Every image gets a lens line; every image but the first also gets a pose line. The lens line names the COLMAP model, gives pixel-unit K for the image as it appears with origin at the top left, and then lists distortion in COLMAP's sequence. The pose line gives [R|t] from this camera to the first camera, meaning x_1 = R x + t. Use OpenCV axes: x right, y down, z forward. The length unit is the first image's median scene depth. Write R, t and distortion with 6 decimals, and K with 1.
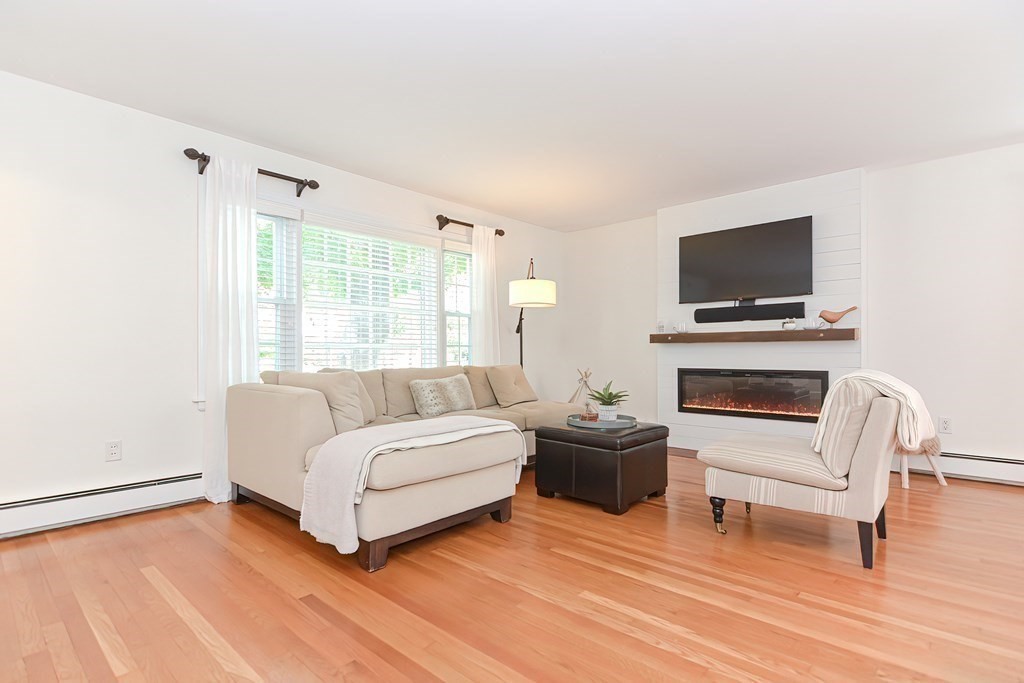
lens RADIAL K [[490.9, 0, 512.0], [0, 490.9, 341.5], [0, 0, 1]] dist [0.002929, 0.000370]
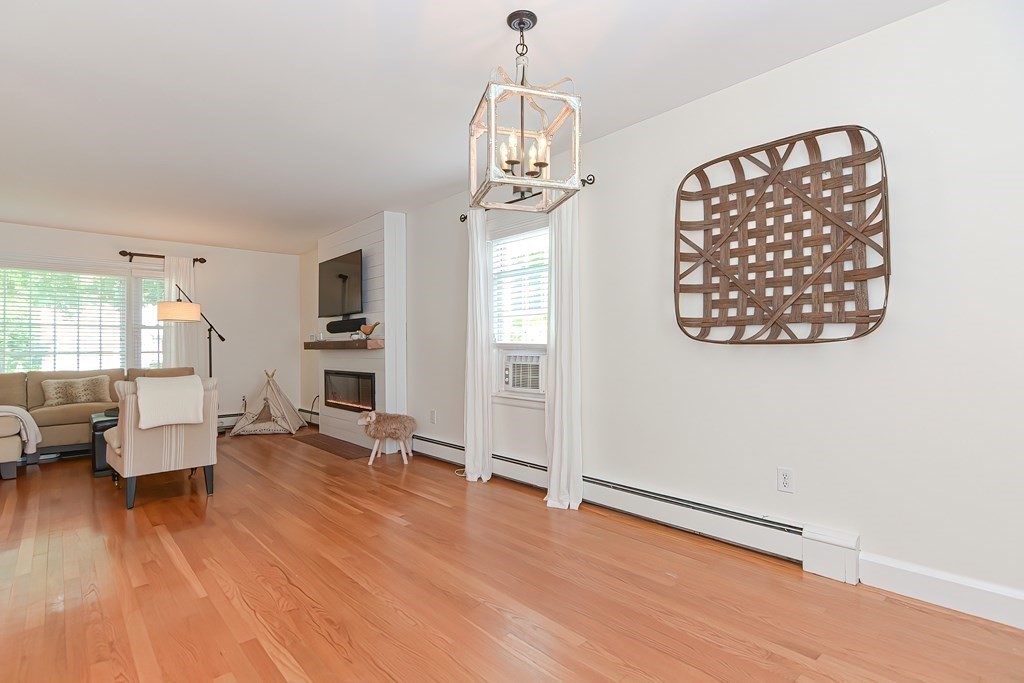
lens RADIAL K [[490.9, 0, 512.0], [0, 490.9, 341.5], [0, 0, 1]] dist [0.002929, 0.000370]
pose [[0.997030, -0.005685, -0.076805, 0.923993], [0.006106, 0.999968, 0.005256, -0.020543], [0.076773, -0.005710, 0.997032, -0.194918]]
